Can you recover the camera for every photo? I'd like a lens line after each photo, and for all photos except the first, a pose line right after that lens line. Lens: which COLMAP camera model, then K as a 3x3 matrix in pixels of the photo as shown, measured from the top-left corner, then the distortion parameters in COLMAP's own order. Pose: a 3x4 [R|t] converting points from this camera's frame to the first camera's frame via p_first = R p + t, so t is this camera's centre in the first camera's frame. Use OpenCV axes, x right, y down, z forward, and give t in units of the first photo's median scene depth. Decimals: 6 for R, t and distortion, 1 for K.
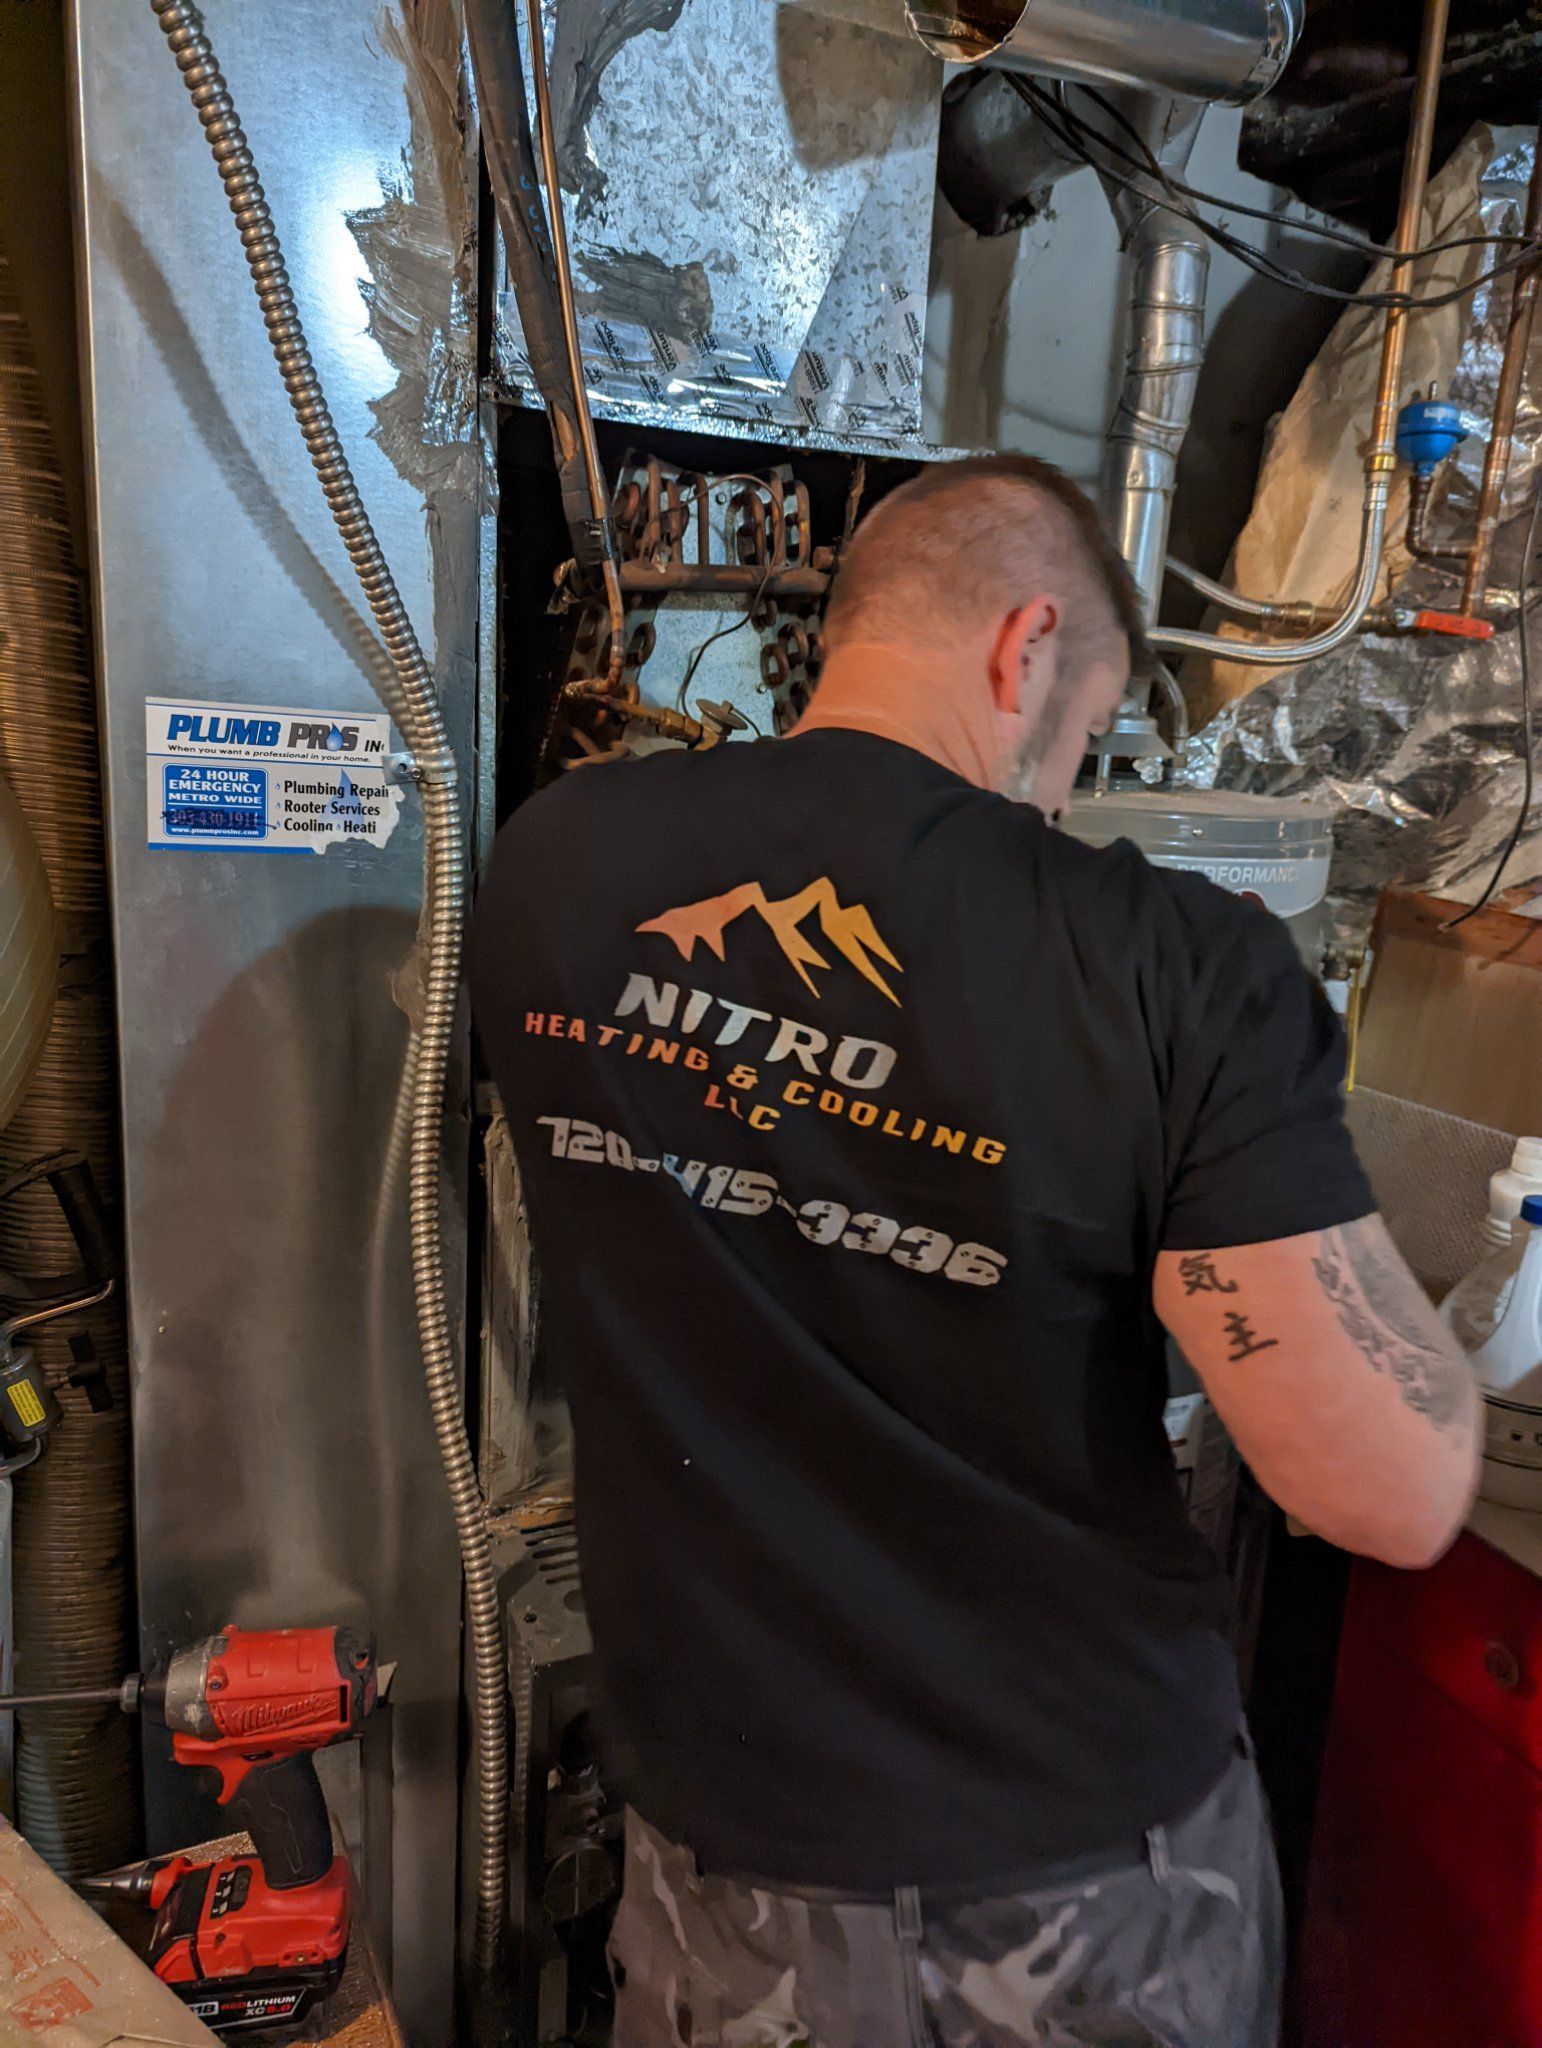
lens RADIAL K [[1436.2, 0, 775.9], [0, 1436.2, 1023.1], [0, 0, 1]] dist [0.040280, -0.035450]
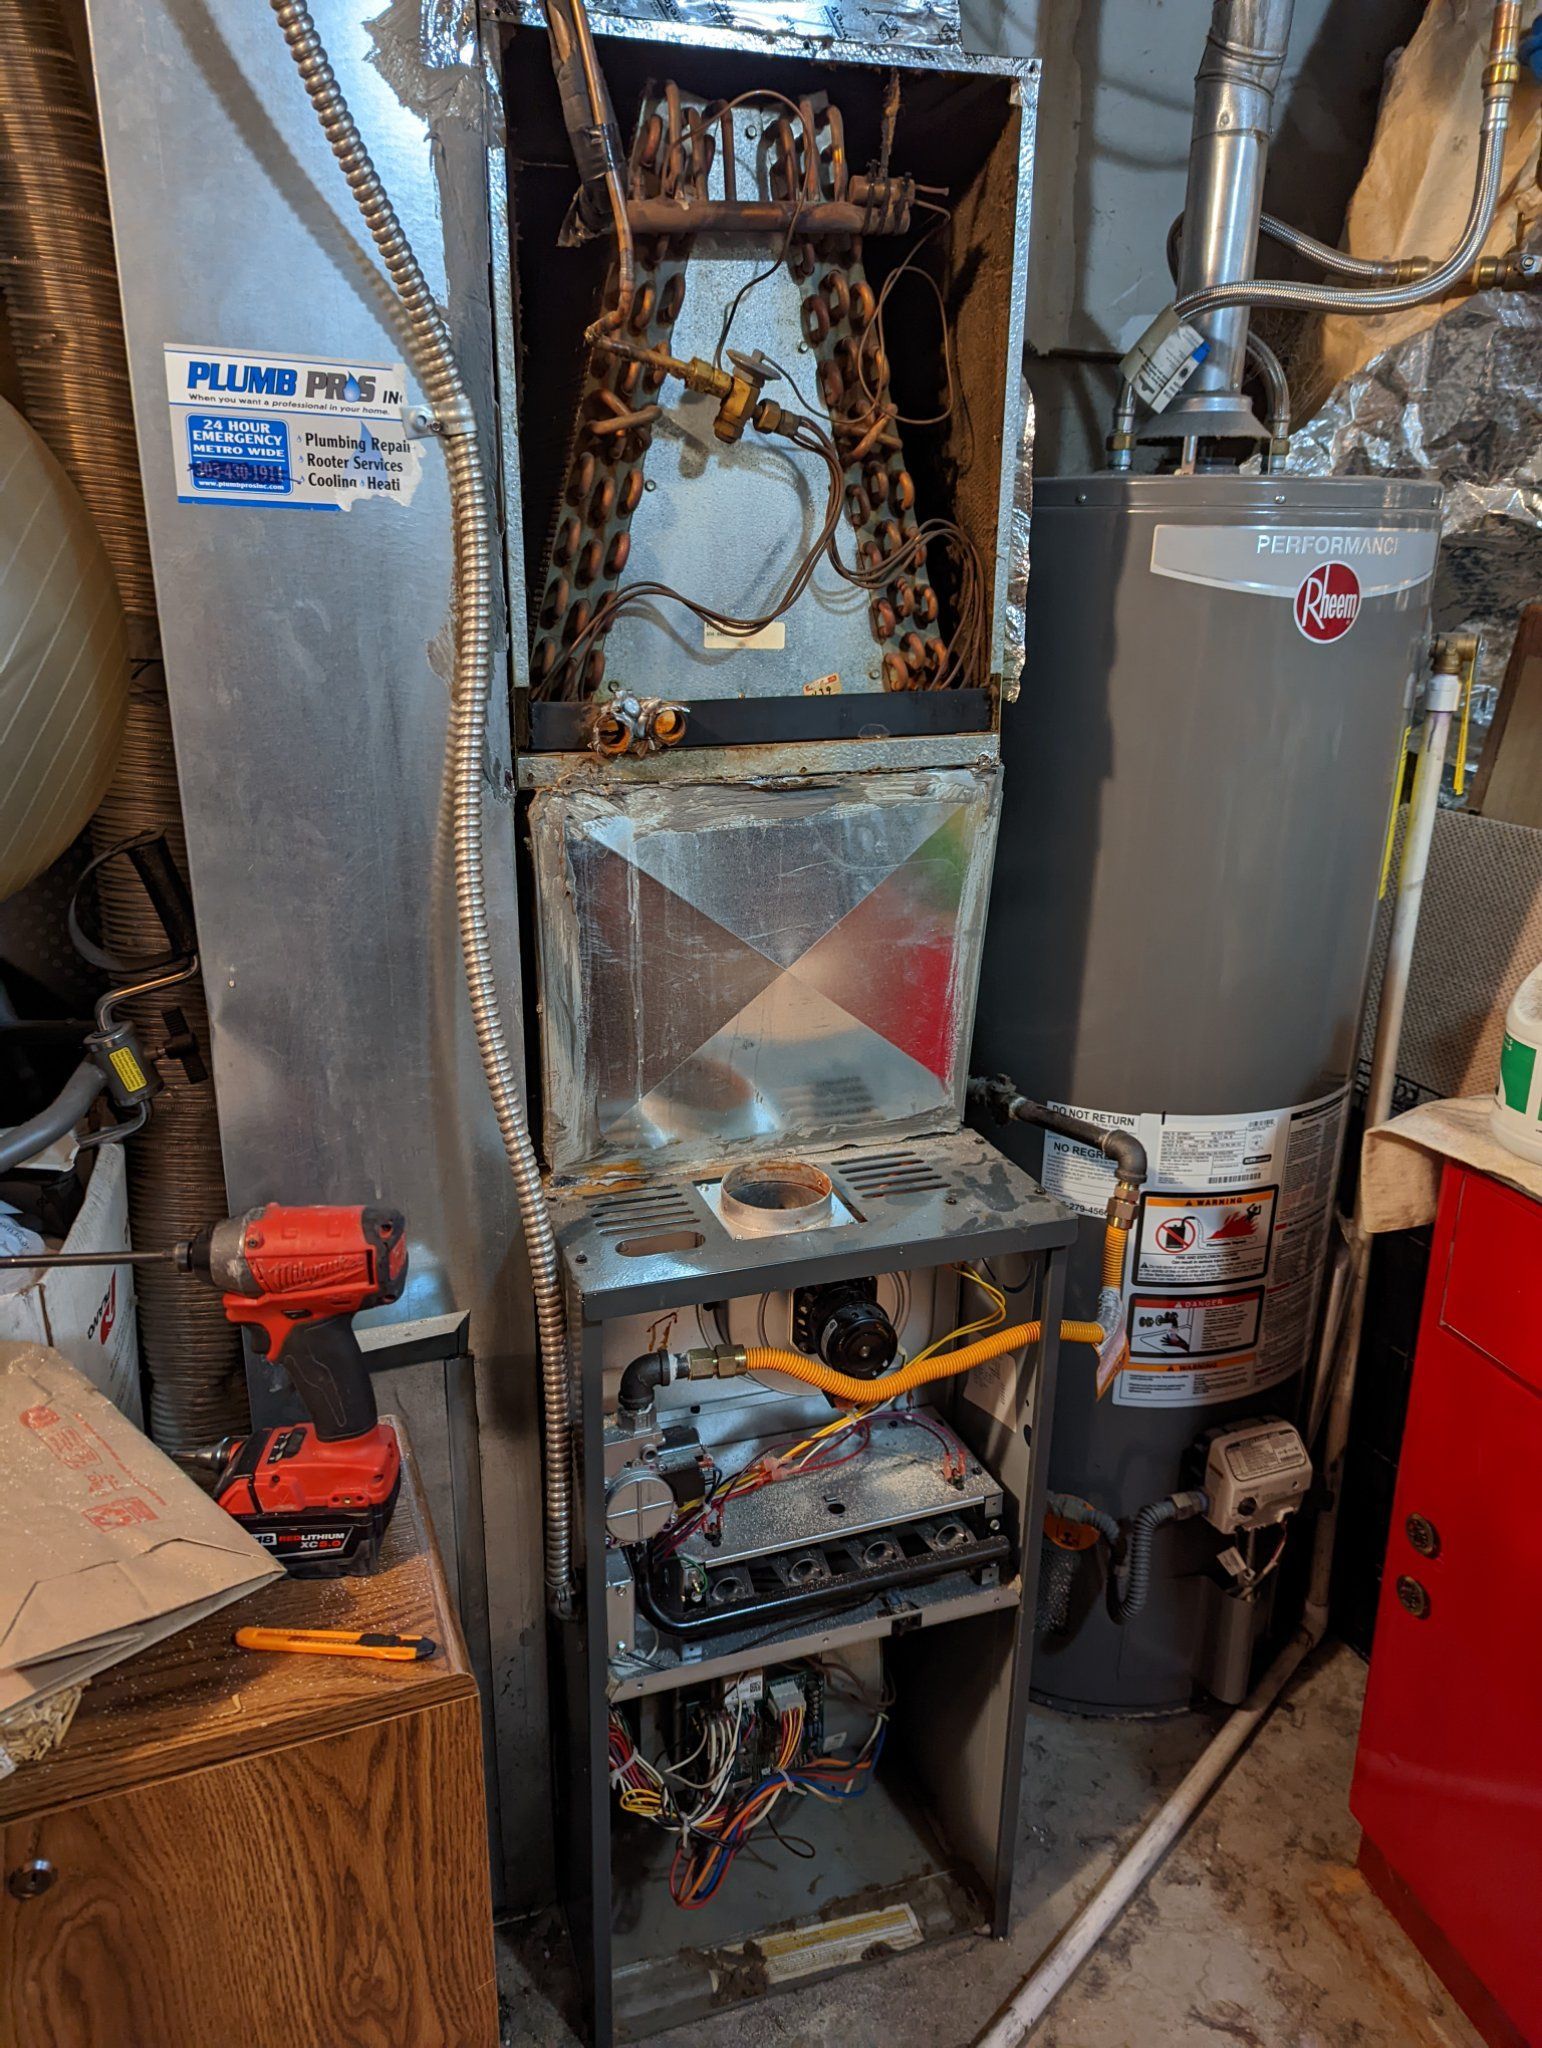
lens RADIAL K [[1436.2, 0, 777.1], [0, 1436.2, 1027.3], [0, 0, 1]] dist [0.040280, -0.035450]
pose [[0.993086, -0.009248, -0.117023, 0.097989], [0.020683, 0.995081, 0.096882, 0.148122], [0.115552, -0.098632, 0.988392, -0.004851]]
